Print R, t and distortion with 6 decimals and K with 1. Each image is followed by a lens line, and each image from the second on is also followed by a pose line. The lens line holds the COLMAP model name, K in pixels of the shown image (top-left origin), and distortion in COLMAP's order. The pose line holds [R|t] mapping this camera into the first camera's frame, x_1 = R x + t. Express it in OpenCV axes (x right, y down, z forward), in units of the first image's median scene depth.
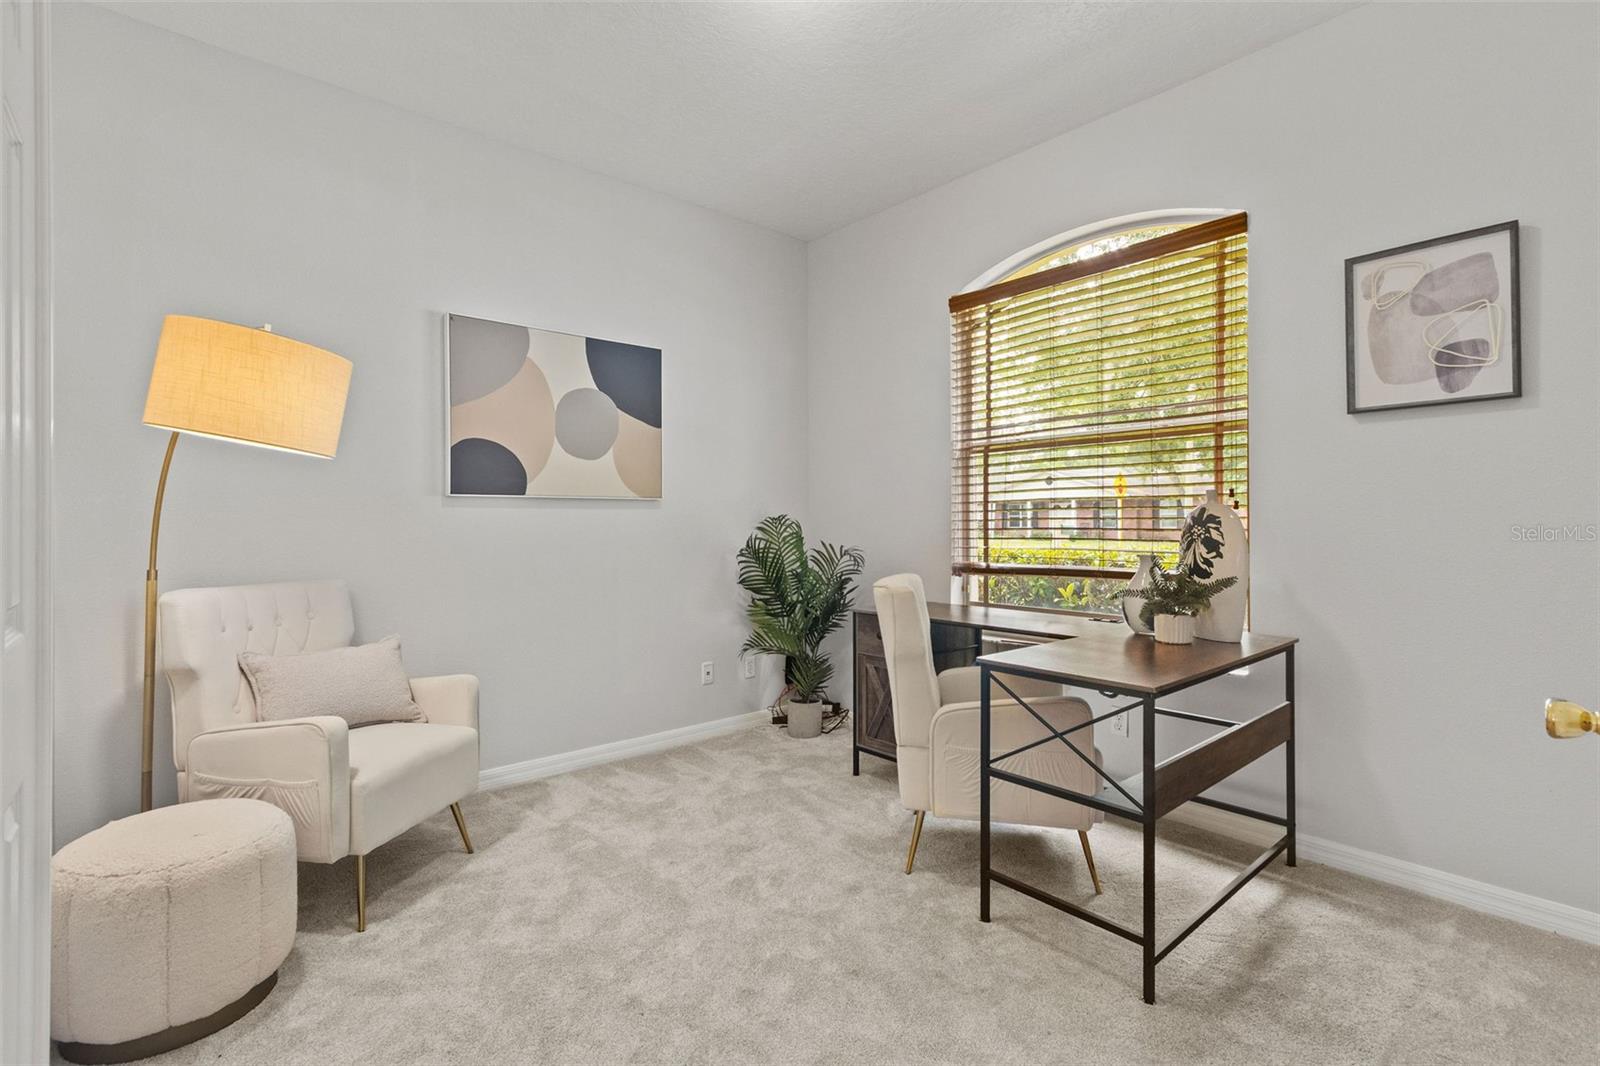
lens RADIAL K [[734.6, 0, 801.7], [0, 734.6, 526.5], [0, 0, 1]] dist [0.010442, -0.000490]
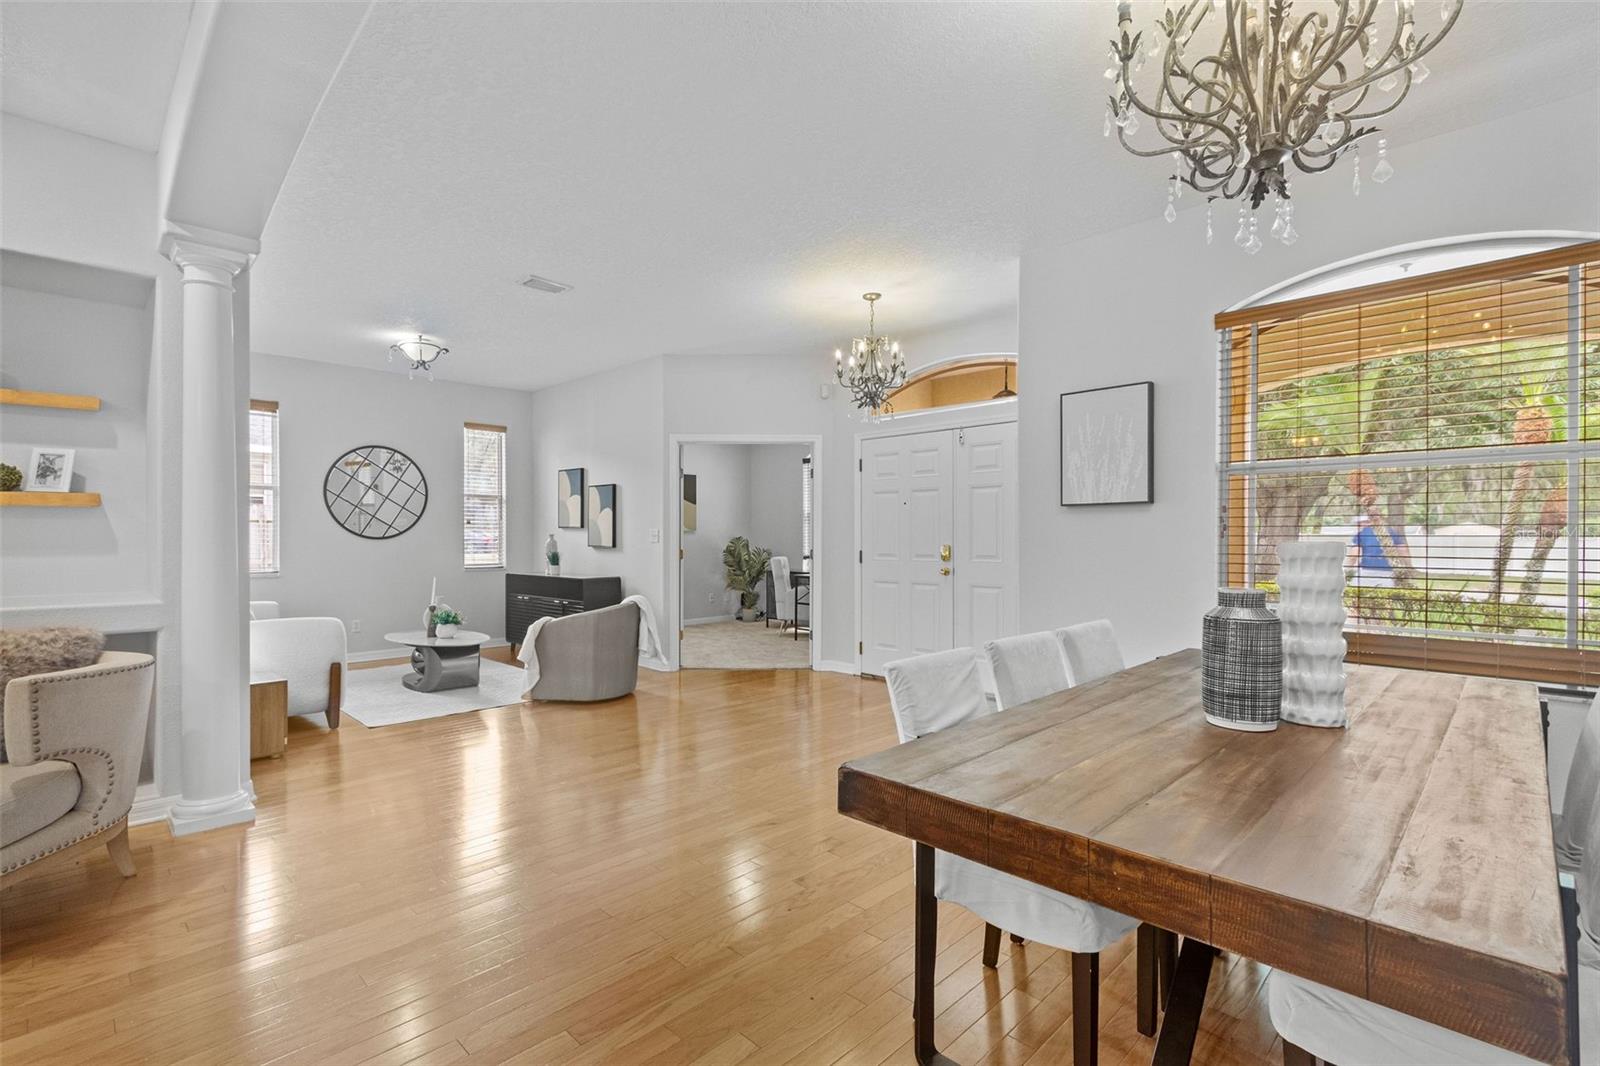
lens RADIAL K [[734.6, 0, 795.1], [0, 734.6, 530.2], [0, 0, 1]] dist [0.010442, -0.000490]
pose [[0.996796, 0.005542, 0.079795, -0.042018], [-0.004610, 0.999919, -0.011860, -0.009321], [-0.079854, 0.011454, 0.996741, -1.597624]]
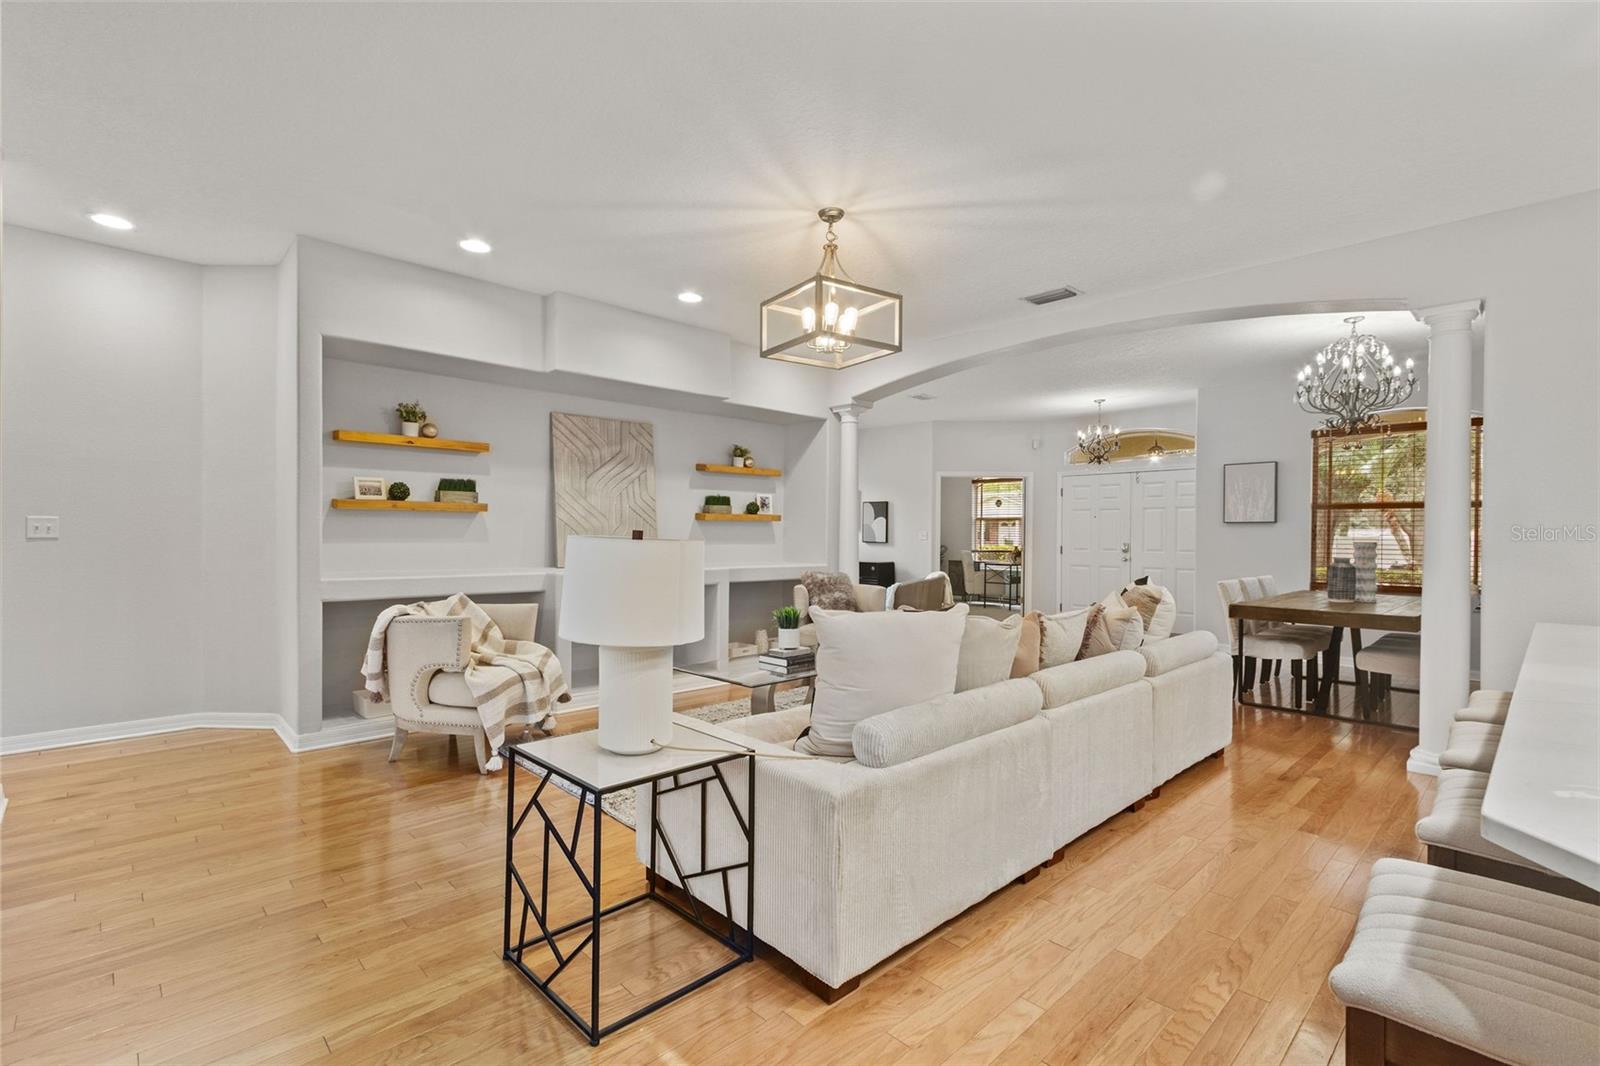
lens RADIAL K [[734.6, 0, 789.8], [0, 734.6, 536.4], [0, 0, 1]] dist [0.010442, -0.000490]
pose [[0.998417, 0.013661, 0.054554, -0.872153], [-0.013640, 0.999907, -0.000761, -0.003787], [-0.054560, 0.000016, 0.998511, -2.526589]]
